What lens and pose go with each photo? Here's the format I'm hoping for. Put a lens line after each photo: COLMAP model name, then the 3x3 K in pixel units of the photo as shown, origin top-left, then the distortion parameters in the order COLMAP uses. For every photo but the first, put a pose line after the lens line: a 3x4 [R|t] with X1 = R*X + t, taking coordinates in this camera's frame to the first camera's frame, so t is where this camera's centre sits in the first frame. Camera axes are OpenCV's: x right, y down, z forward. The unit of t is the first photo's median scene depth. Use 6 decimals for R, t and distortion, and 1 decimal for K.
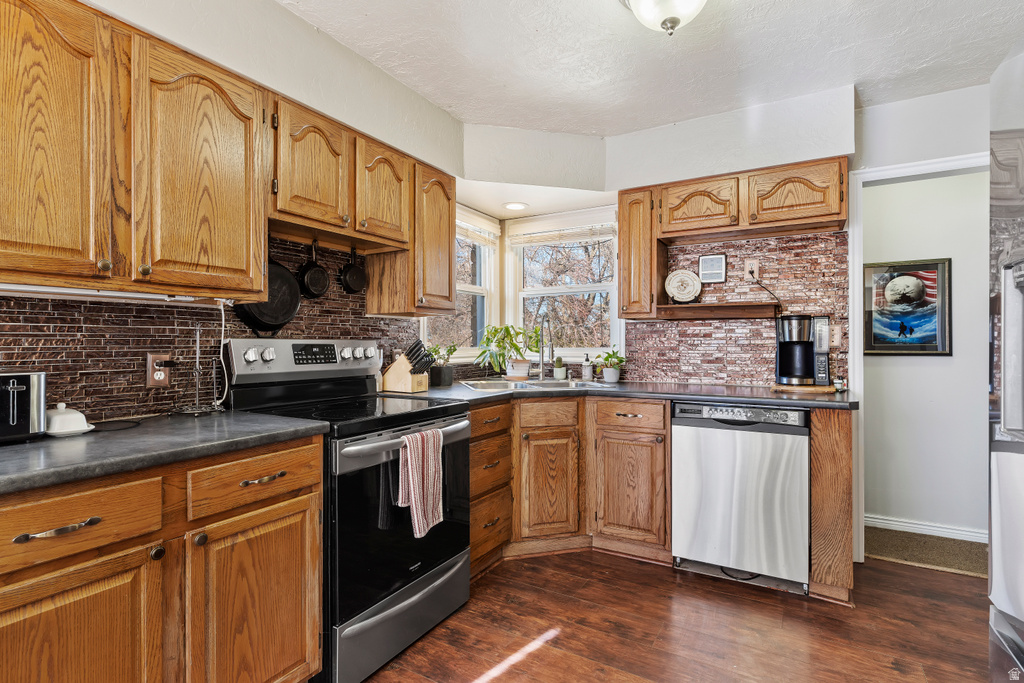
lens RADIAL K [[505.3, 0, 505.4], [0, 505.3, 343.9], [0, 0, 1]] dist [-0.001886, -0.000592]
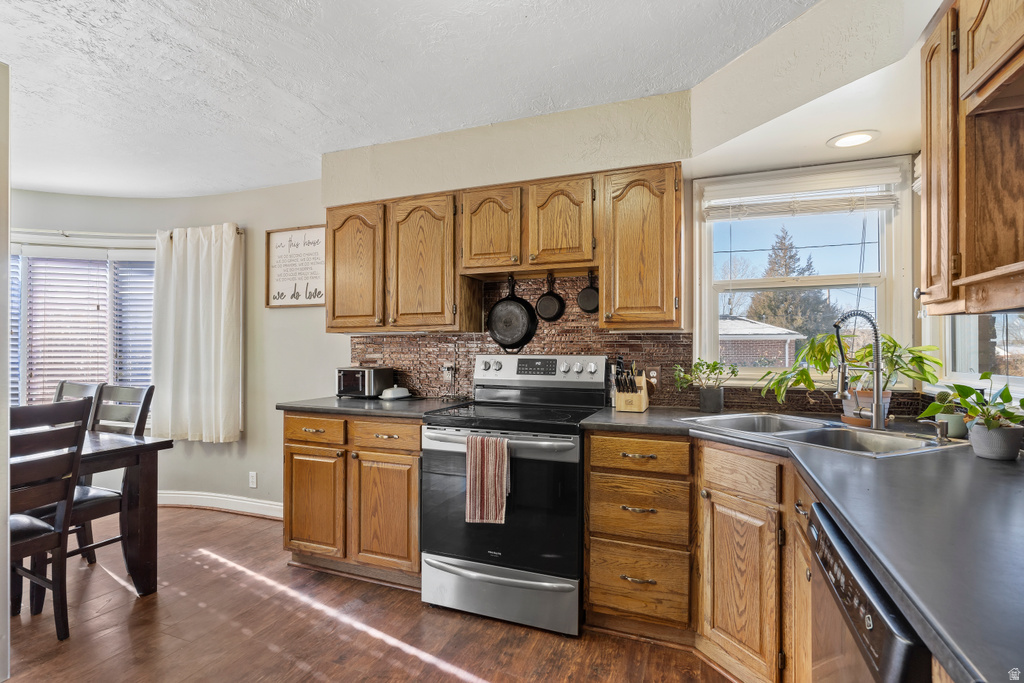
lens RADIAL K [[505.3, 0, 505.4], [0, 505.3, 343.9], [0, 0, 1]] dist [-0.001886, -0.000592]
pose [[0.151467, -0.006175, -0.988443, 0.791340], [-0.002929, 0.999973, -0.006696, -0.026056], [0.988458, 0.003909, 0.151445, 0.690428]]
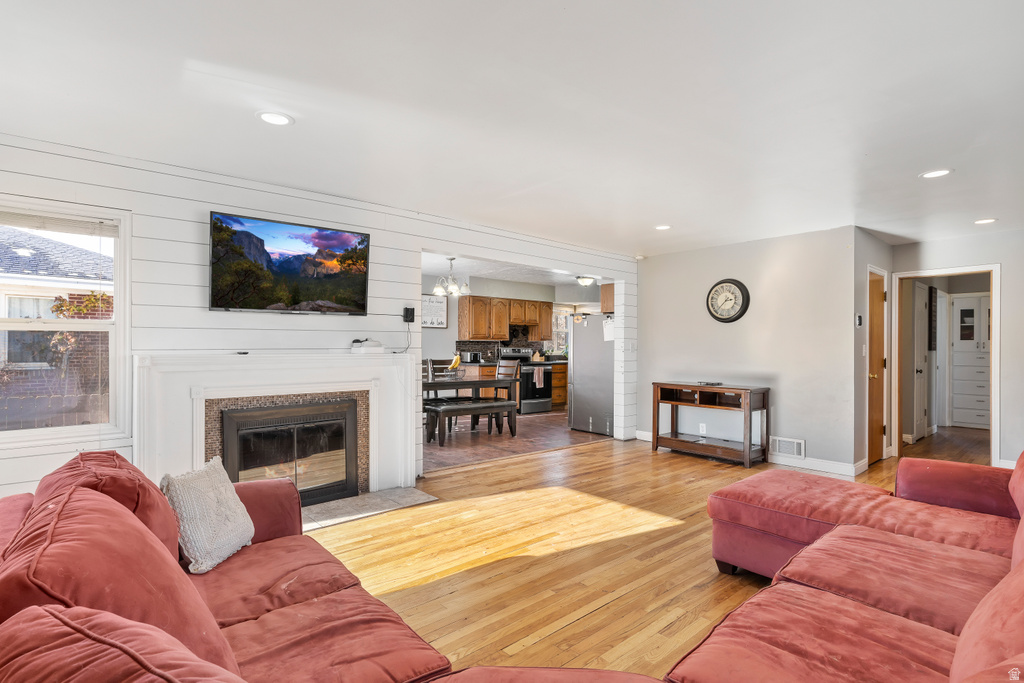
lens RADIAL K [[505.3, 0, 505.4], [0, 505.3, 343.9], [0, 0, 1]] dist [-0.001886, -0.000592]
pose [[0.944489, 0.003031, -0.328530, 0.889364], [-0.006084, 0.999947, -0.008265, -0.003891], [0.328488, 0.009805, 0.944457, -2.903800]]
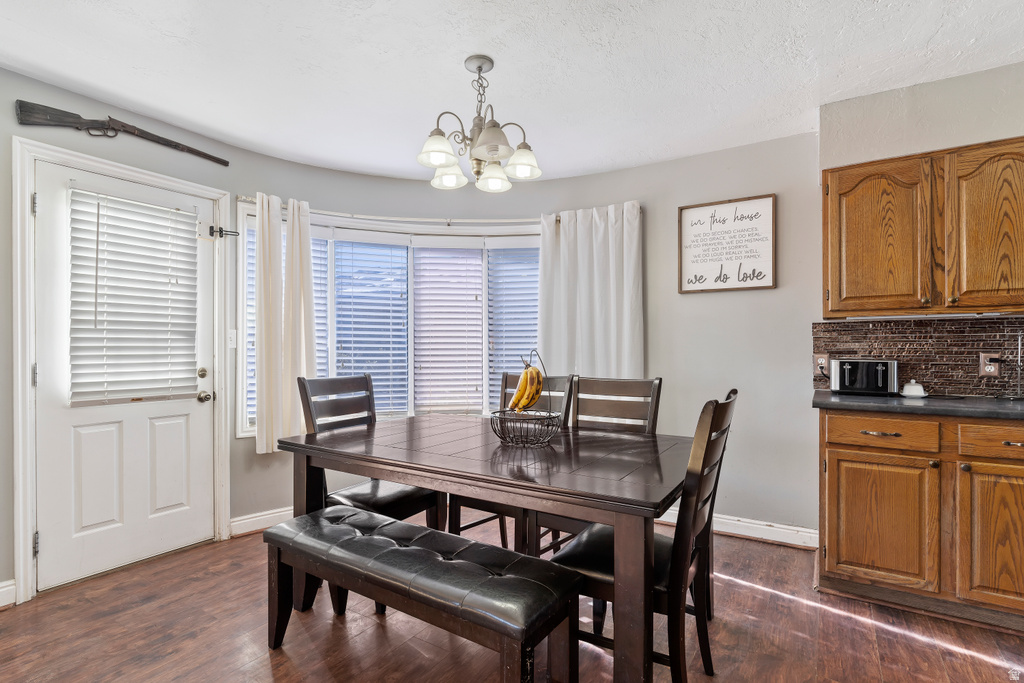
lens RADIAL K [[505.3, 0, 505.4], [0, 505.3, 343.9], [0, 0, 1]] dist [-0.001886, -0.000592]
pose [[-0.030519, -0.004073, -0.999526, 0.557373], [0.000216, 0.999992, -0.004081, -0.000216], [0.999534, -0.000340, -0.030517, -0.221391]]
